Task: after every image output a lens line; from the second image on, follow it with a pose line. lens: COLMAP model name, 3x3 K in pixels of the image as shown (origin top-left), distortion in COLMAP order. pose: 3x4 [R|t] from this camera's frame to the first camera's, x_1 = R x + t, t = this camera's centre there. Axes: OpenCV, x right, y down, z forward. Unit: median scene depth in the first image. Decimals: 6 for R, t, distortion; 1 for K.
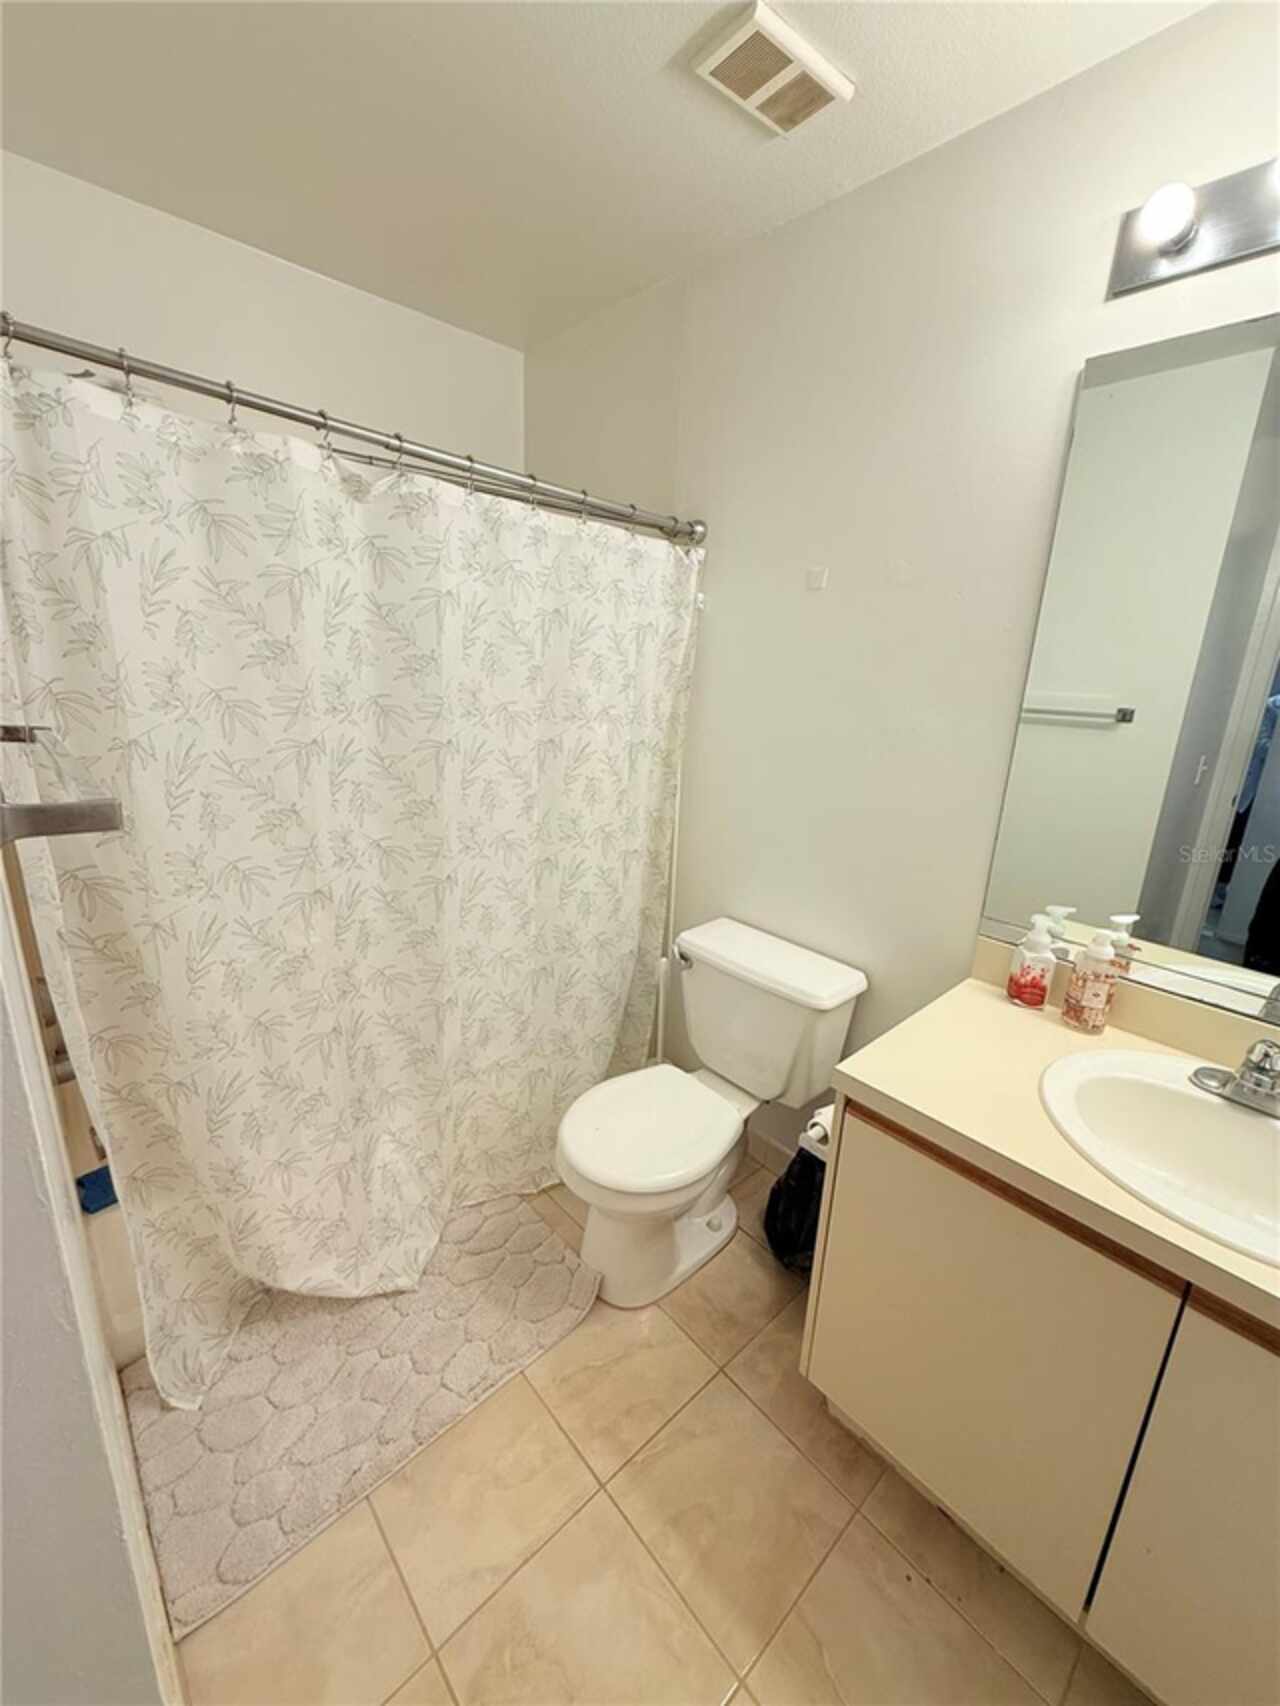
lens RADIAL K [[682.7, 0, 638.1], [0, 682.7, 854.5], [0, 0, 1]] dist [-0.001451, -0.000796]
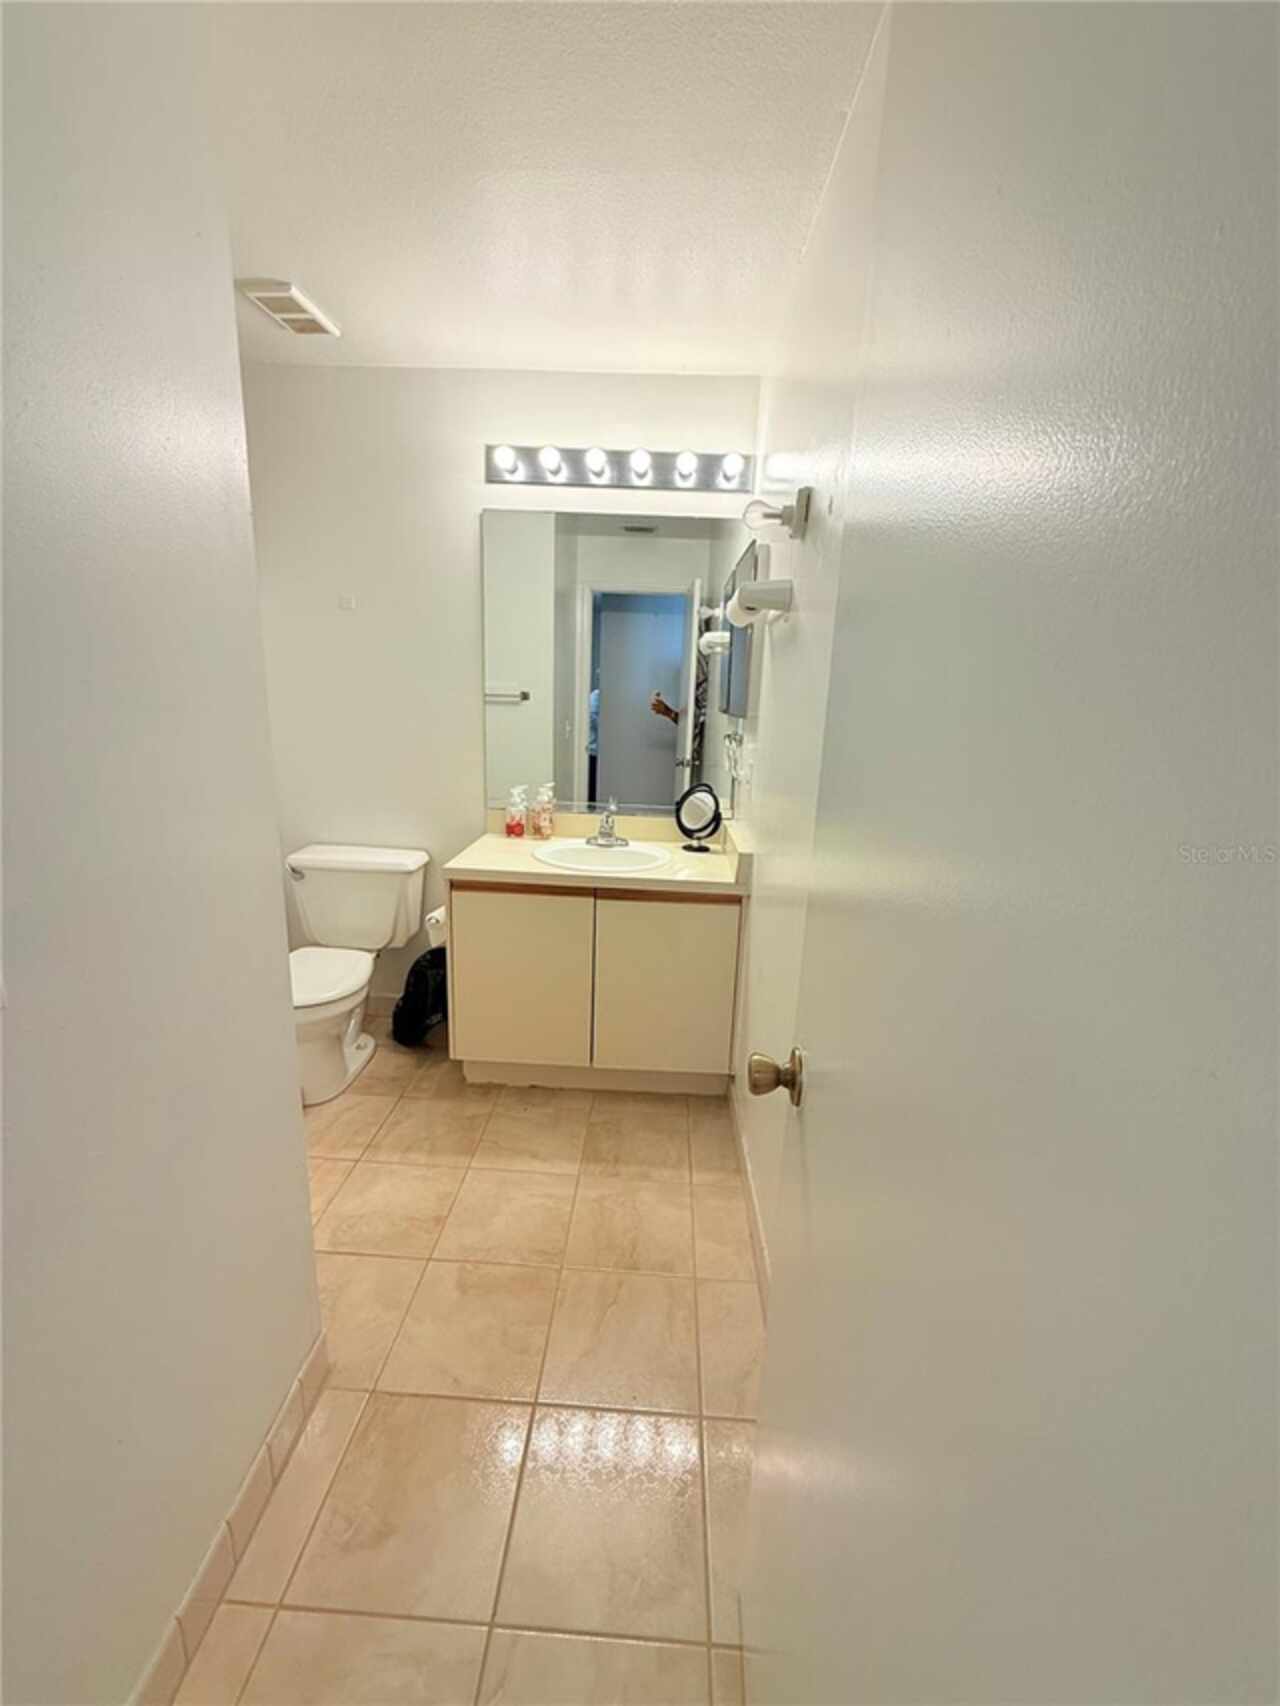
lens RADIAL K [[682.7, 0, 641.7], [0, 682.7, 853.7], [0, 0, 1]] dist [-0.001451, -0.000796]
pose [[0.702894, -0.174191, 0.689636, -0.516243], [0.180777, 0.981462, 0.063650, 0.208487], [-0.687939, 0.079931, 0.721353, -0.623479]]
